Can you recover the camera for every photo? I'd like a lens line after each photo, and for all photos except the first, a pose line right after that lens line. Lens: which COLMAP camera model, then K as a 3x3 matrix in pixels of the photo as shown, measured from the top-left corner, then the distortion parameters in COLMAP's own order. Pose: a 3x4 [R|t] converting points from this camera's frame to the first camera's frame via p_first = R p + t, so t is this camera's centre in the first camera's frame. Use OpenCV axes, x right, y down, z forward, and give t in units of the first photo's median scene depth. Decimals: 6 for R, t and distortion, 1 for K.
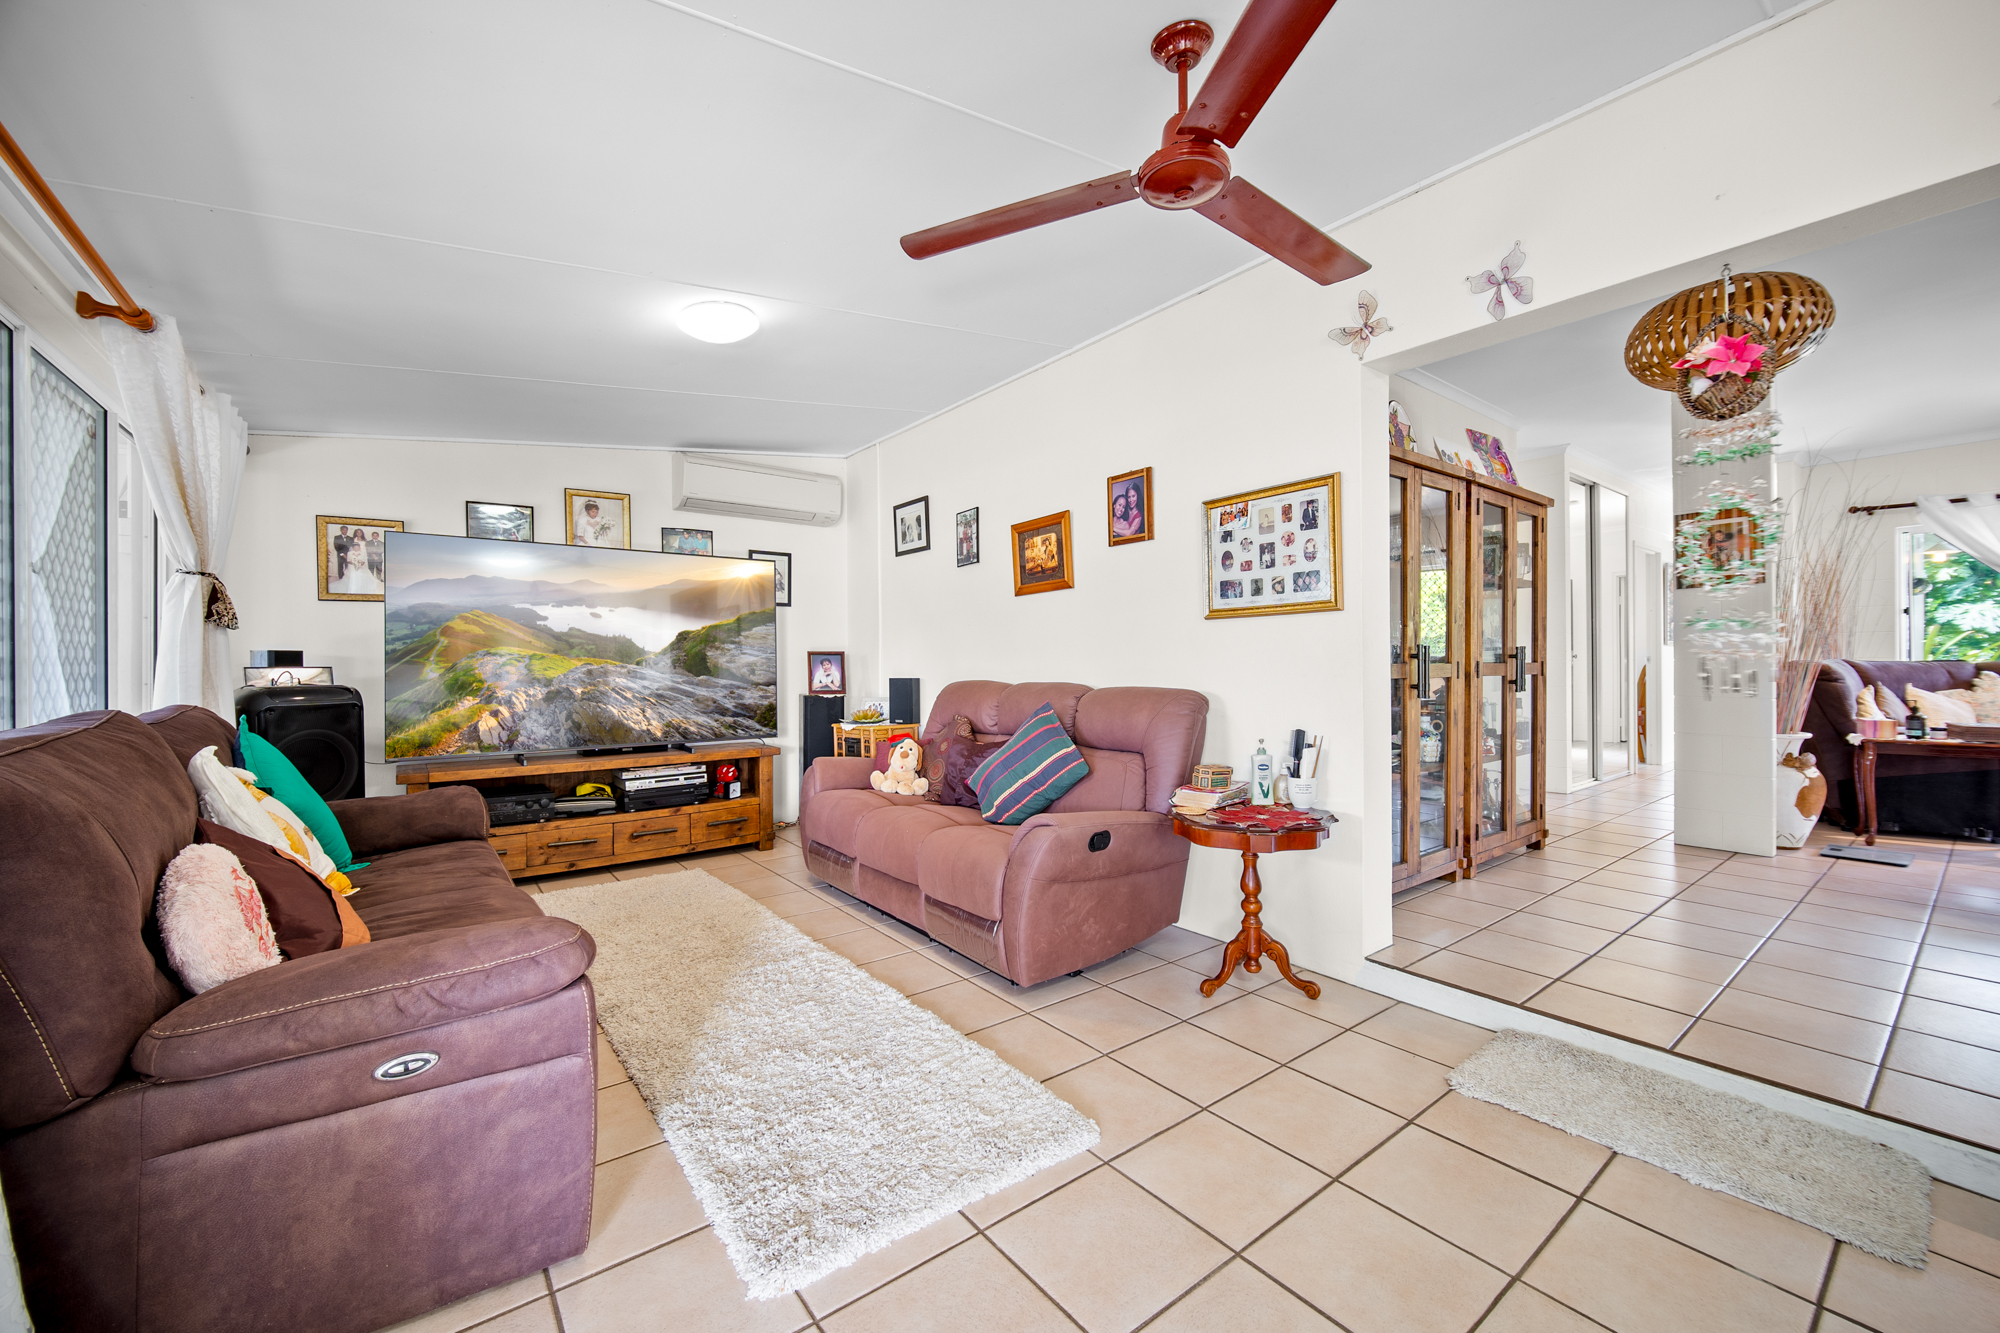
lens RADIAL K [[791.8, 0, 1004.0], [0, 791.8, 653.8], [0, 0, 1]] dist [-0.009257, 0.001737]
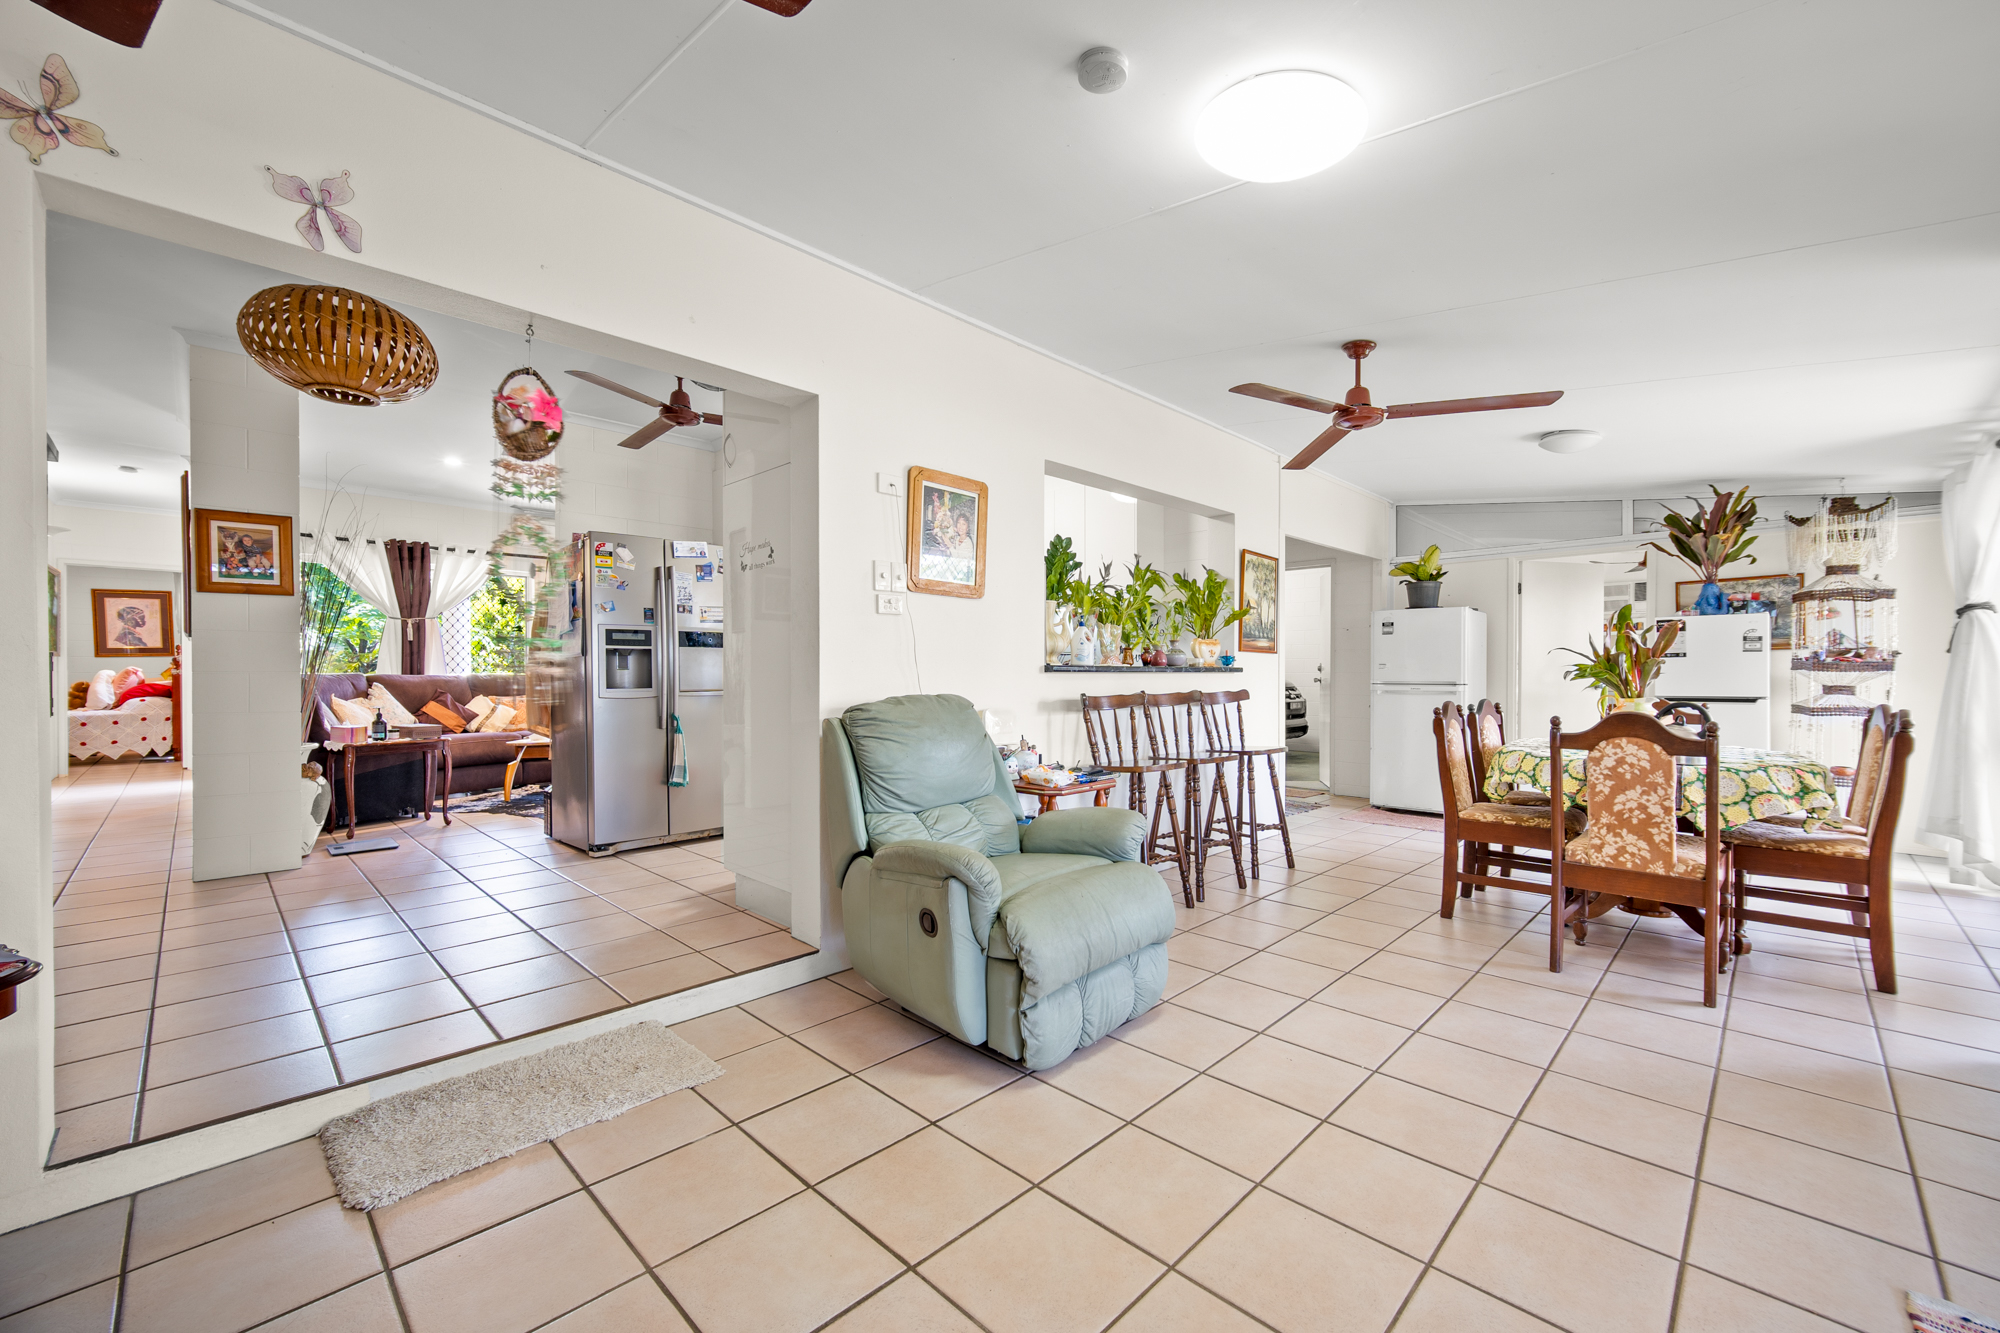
lens RADIAL K [[791.8, 0, 1007.5], [0, 791.8, 683.6], [0, 0, 1]] dist [-0.009257, 0.001737]
pose [[-0.139723, -0.011078, 0.990129, -0.146262], [-0.010621, 0.999897, 0.009688, 0.000790], [-0.990134, -0.009162, -0.139826, 0.226704]]
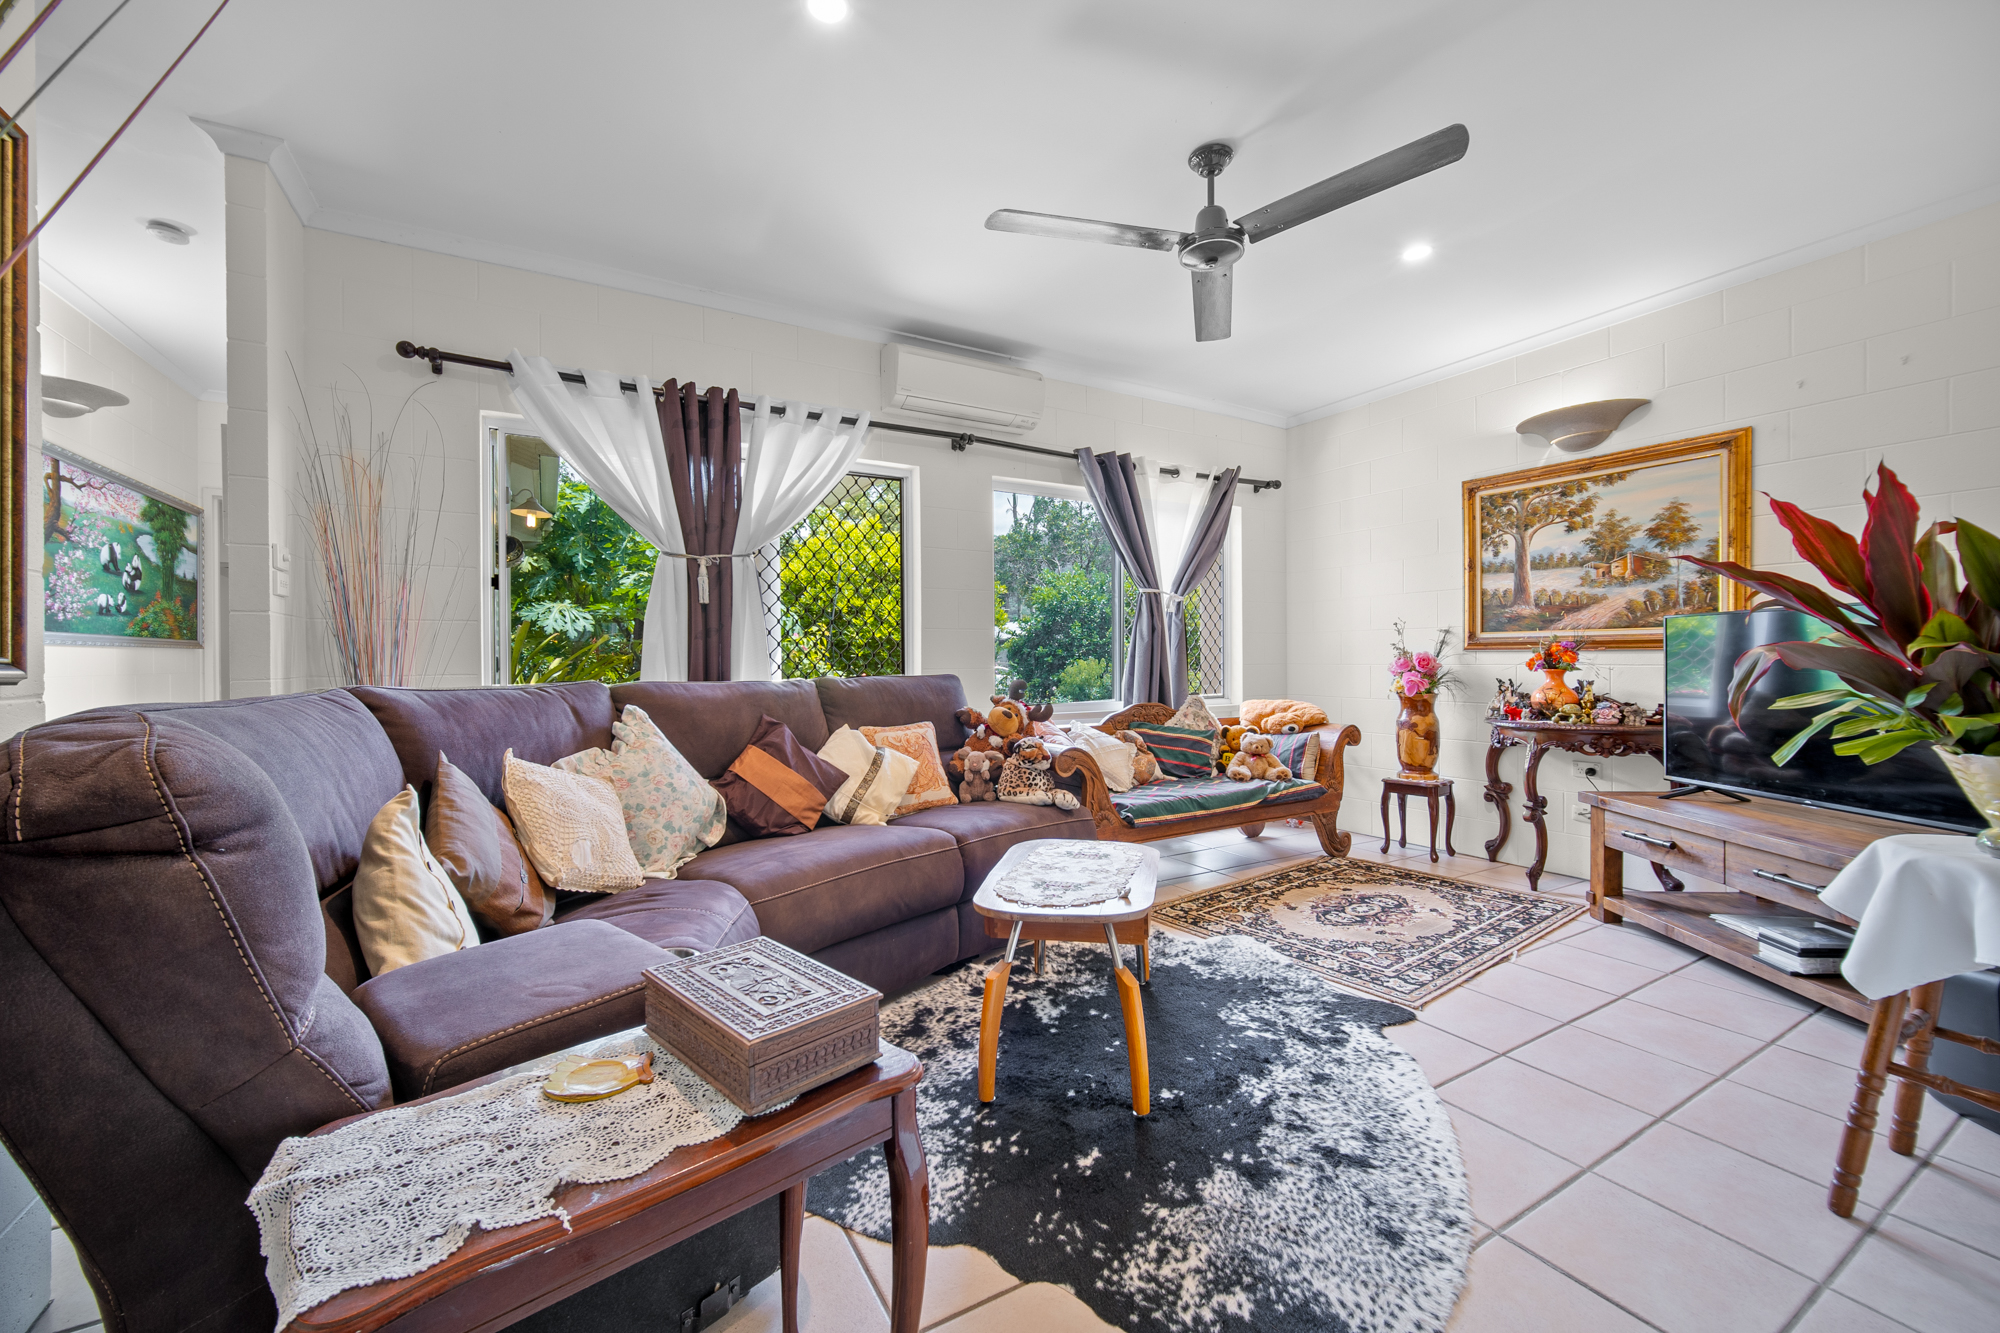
lens RADIAL K [[791.8, 0, 1005.1], [0, 791.8, 662.9], [0, 0, 1]] dist [-0.009257, 0.001737]
pose [[0.131499, -0.001891, 0.991314, 0.988658], [-0.000529, 0.999998, 0.001977, -0.006177], [-0.991316, -0.000784, 0.131498, 0.871240]]
